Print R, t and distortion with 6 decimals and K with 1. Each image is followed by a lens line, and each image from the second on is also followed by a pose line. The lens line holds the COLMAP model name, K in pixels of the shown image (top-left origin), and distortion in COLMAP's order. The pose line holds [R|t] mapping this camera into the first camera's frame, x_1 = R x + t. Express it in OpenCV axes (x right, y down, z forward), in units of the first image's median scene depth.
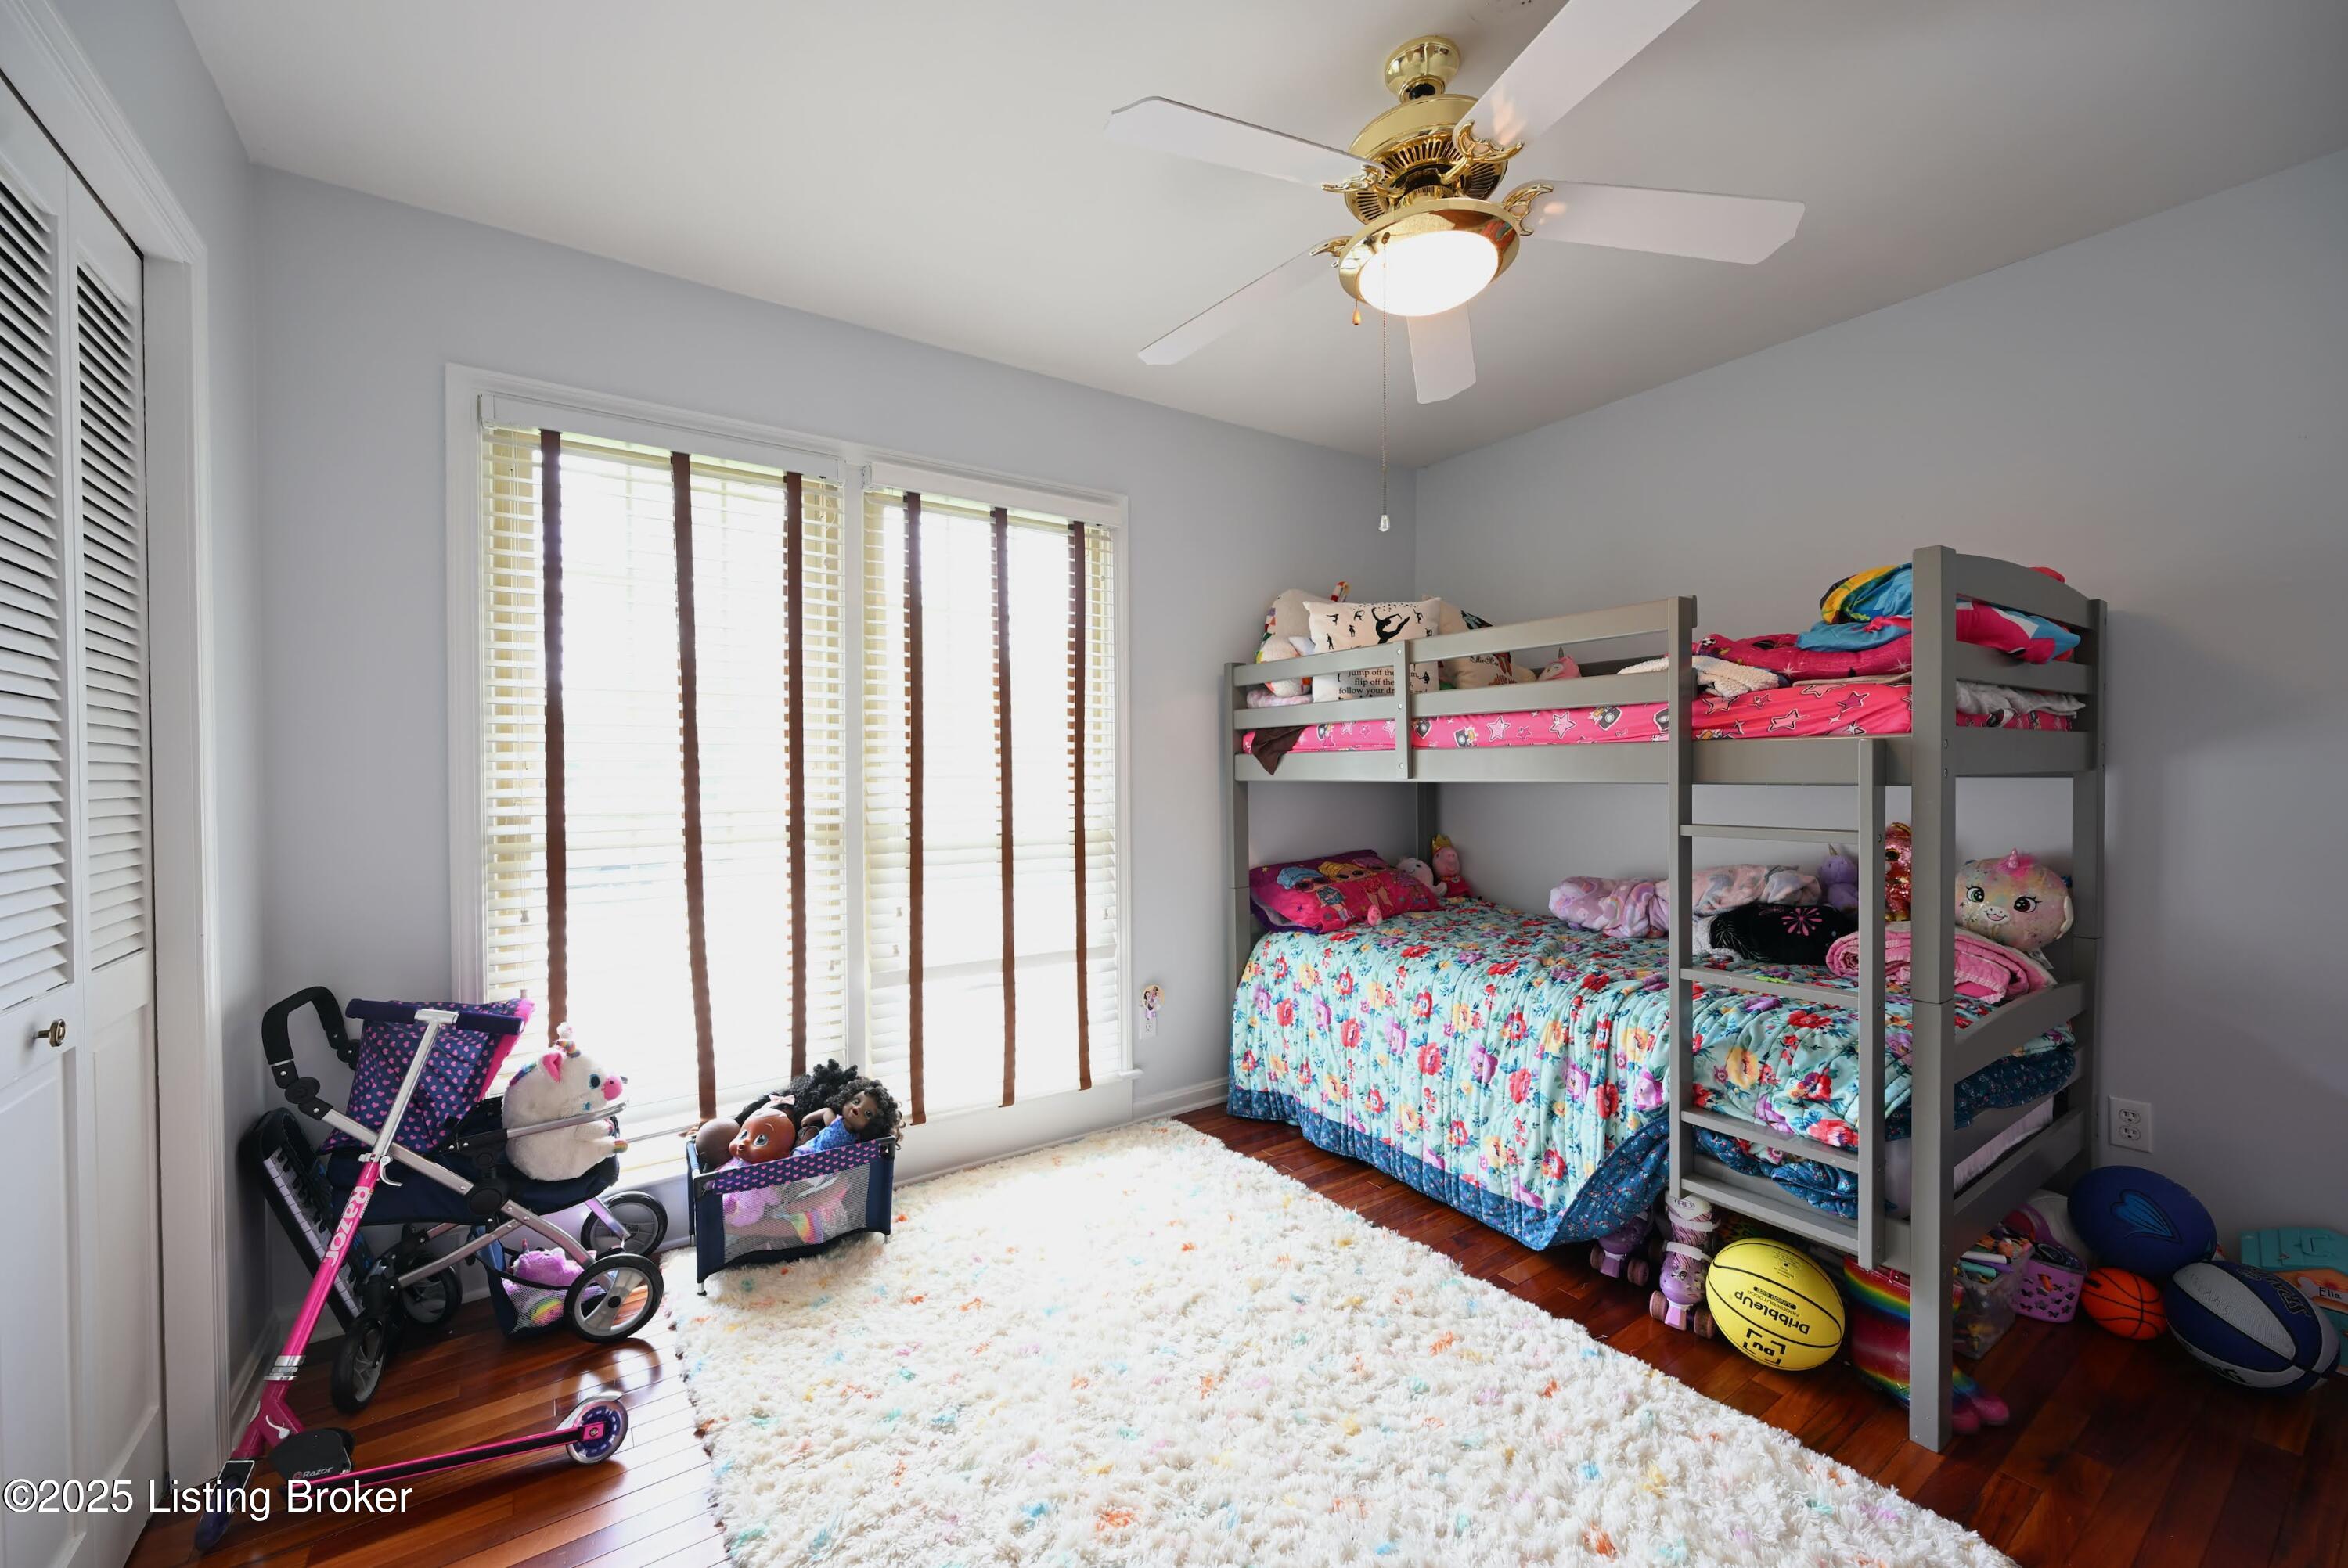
lens RADIAL K [[924.1, 0, 1172.6], [0, 924.1, 789.3], [0, 0, 1]] dist [-0.000073, 0.000177]
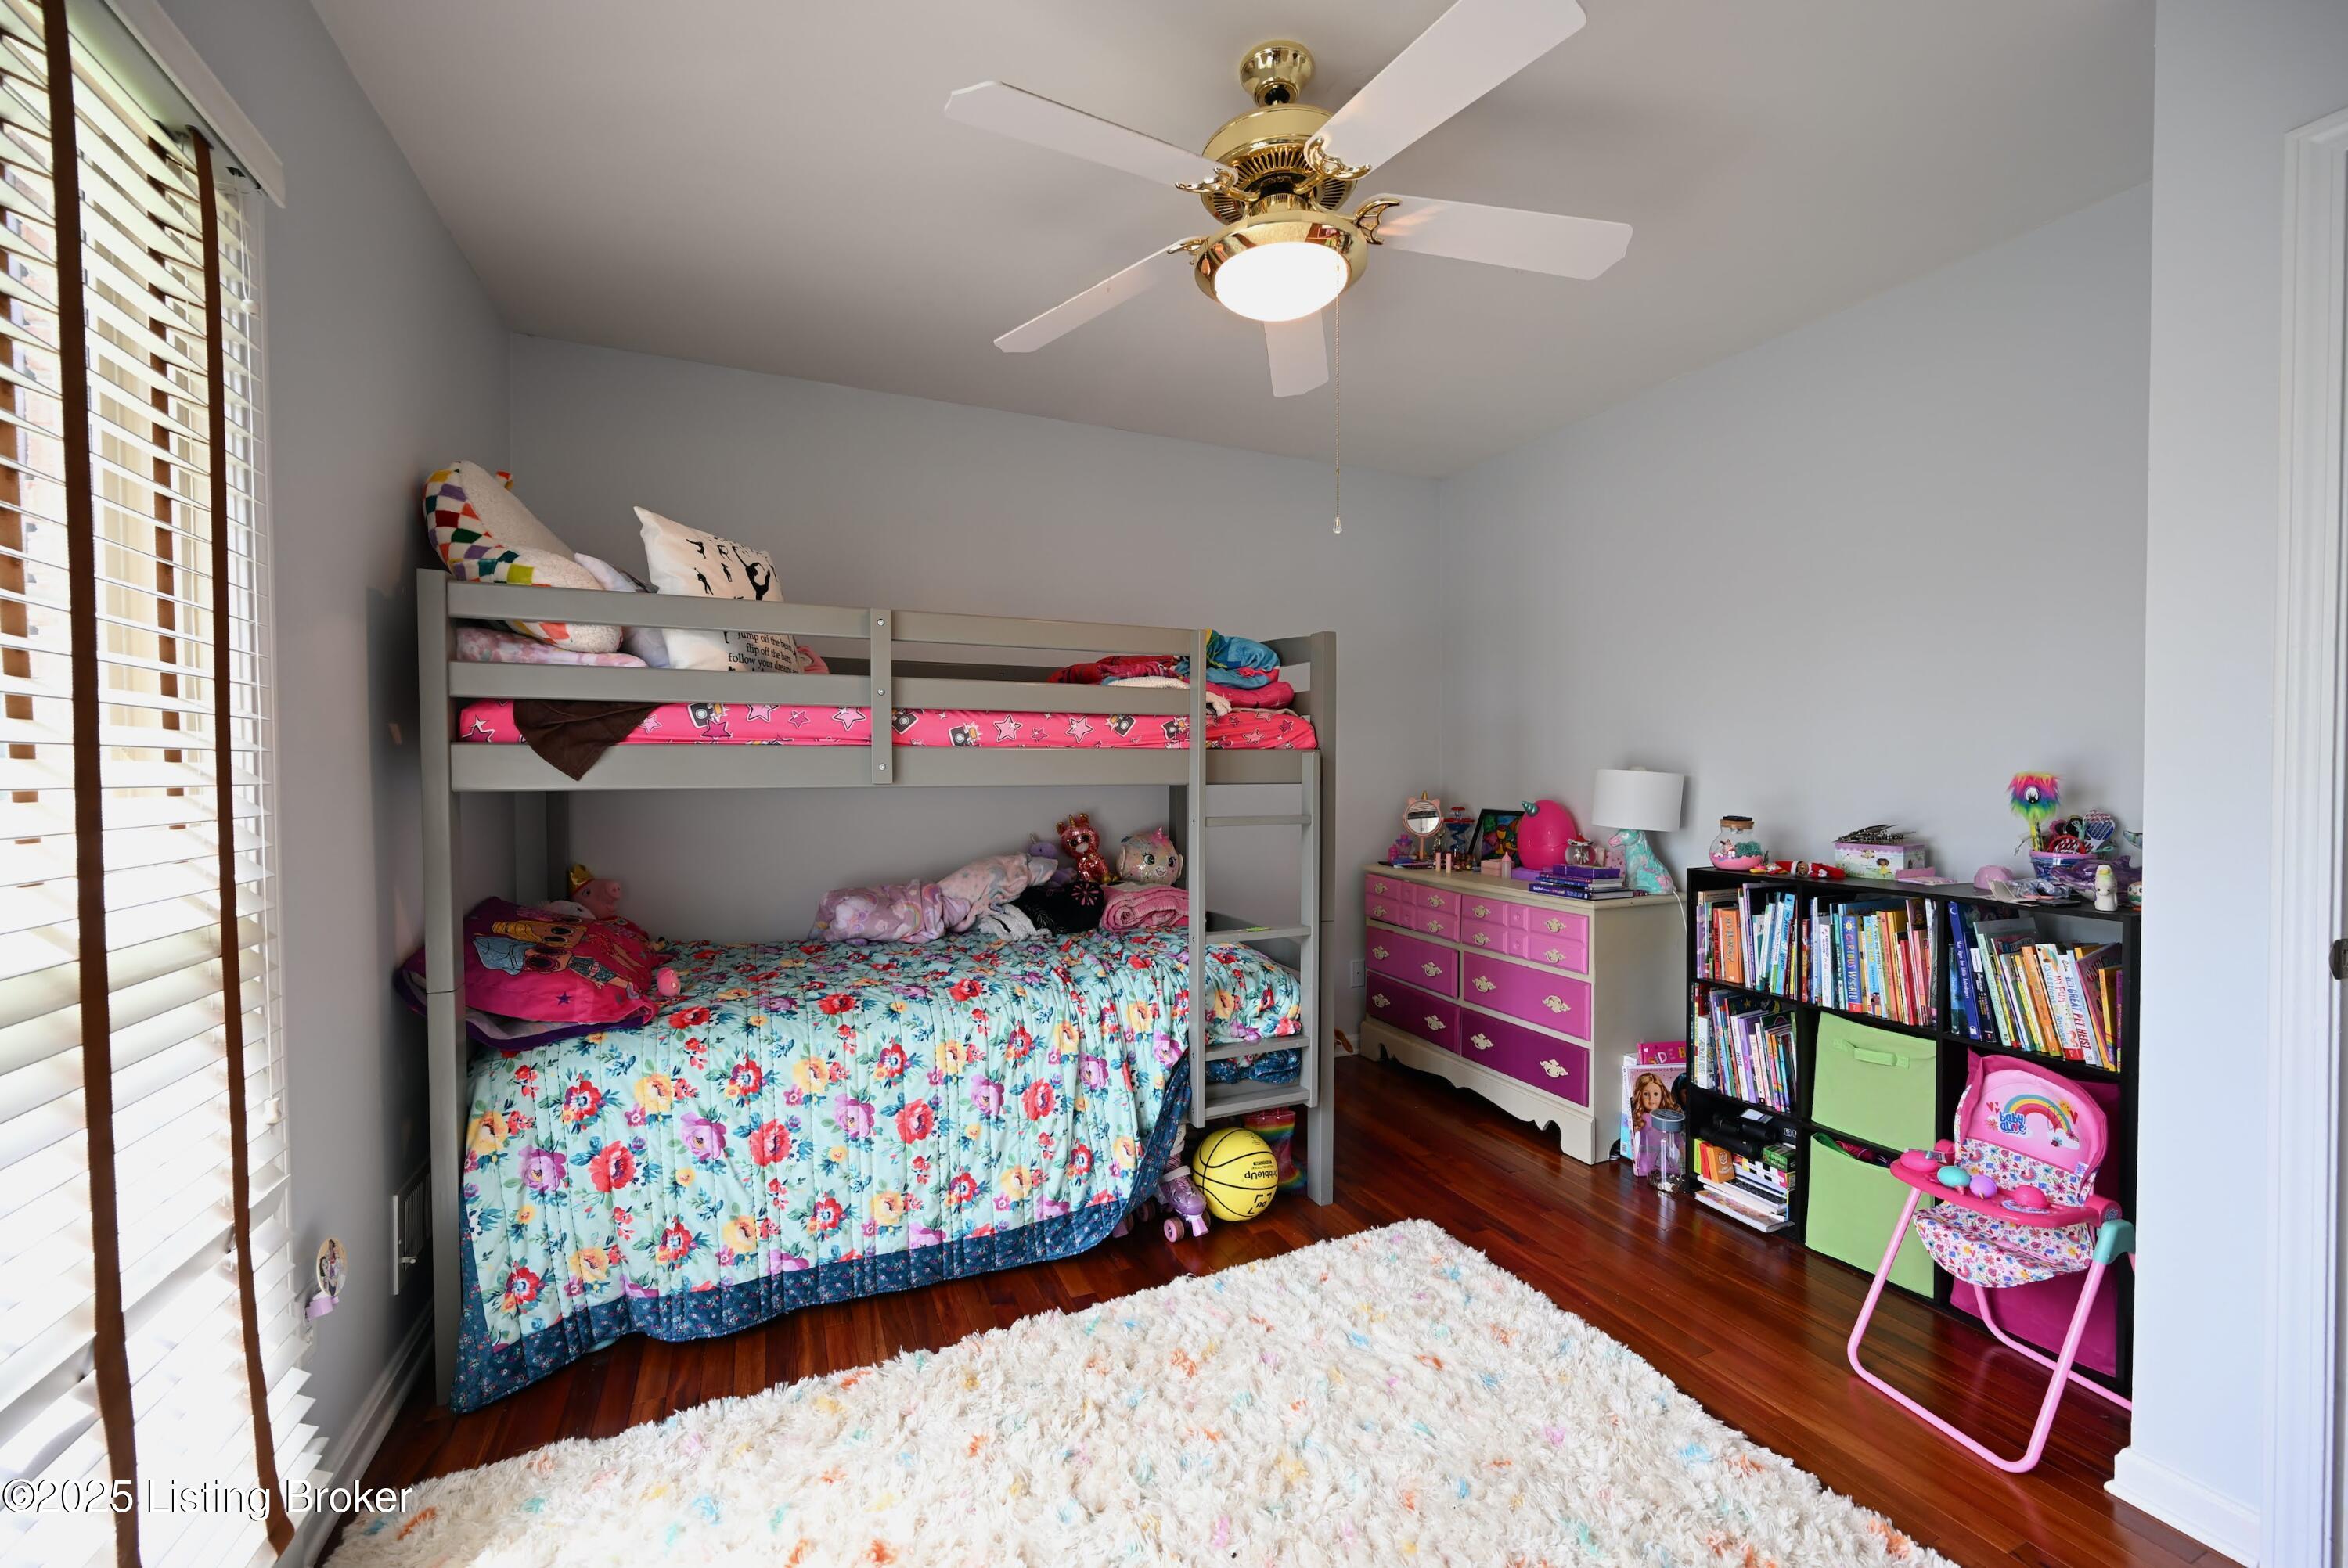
lens RADIAL K [[924.1, 0, 1172.6], [0, 924.1, 789.3], [0, 0, 1]] dist [-0.000073, 0.000177]
pose [[0.175870, -0.014629, 0.984305, -0.497475], [0.020100, 0.999734, 0.011267, -0.010704], [-0.984208, 0.017803, 0.176118, 0.629609]]
